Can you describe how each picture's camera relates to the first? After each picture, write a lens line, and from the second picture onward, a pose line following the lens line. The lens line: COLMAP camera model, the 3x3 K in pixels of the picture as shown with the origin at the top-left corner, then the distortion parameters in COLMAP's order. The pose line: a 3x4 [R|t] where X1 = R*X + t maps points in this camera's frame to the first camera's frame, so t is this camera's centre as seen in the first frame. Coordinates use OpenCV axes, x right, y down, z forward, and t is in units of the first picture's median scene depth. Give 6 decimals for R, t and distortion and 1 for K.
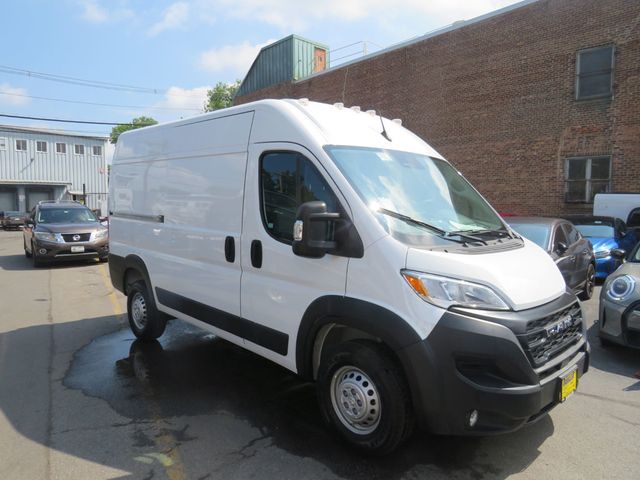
lens RADIAL K [[502.8, 0, 320.0], [0, 502.8, 240.0], [0, 0, 1]] dist [-0.001478, -0.000780]
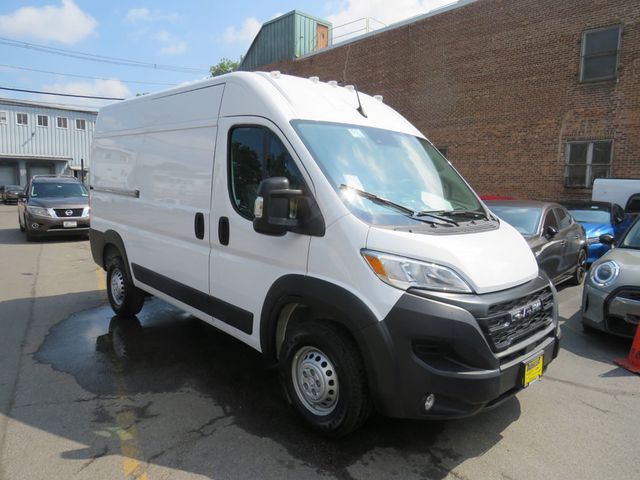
lens RADIAL K [[502.8, 0, 320.0], [0, 502.8, 240.0], [0, 0, 1]] dist [-0.001478, -0.000780]
pose [[0.999770, 0.020175, -0.007312, 0.065000], [-0.019880, 0.999065, 0.038384, 0.004061], [0.008079, -0.038230, 0.999236, 0.022481]]
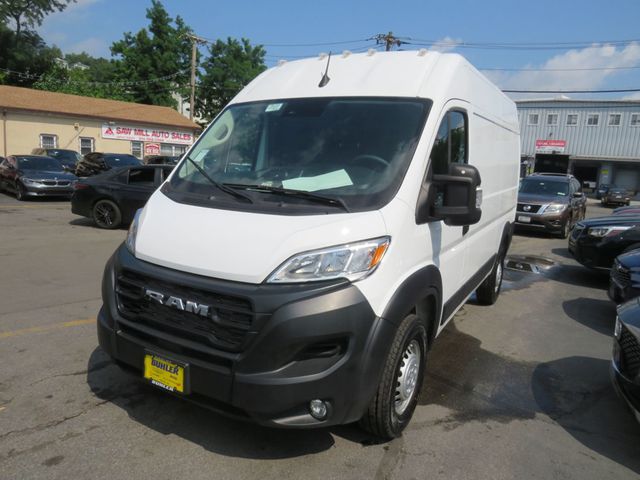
lens RADIAL K [[502.8, 0, 320.0], [0, 502.8, 240.0], [0, 0, 1]] dist [-0.001478, -0.000780]
pose [[0.249539, 0.183121, -0.950893, 1.300108], [-0.139734, 0.978489, 0.151766, -0.119383], [0.958230, 0.095001, 0.269760, 0.950167]]
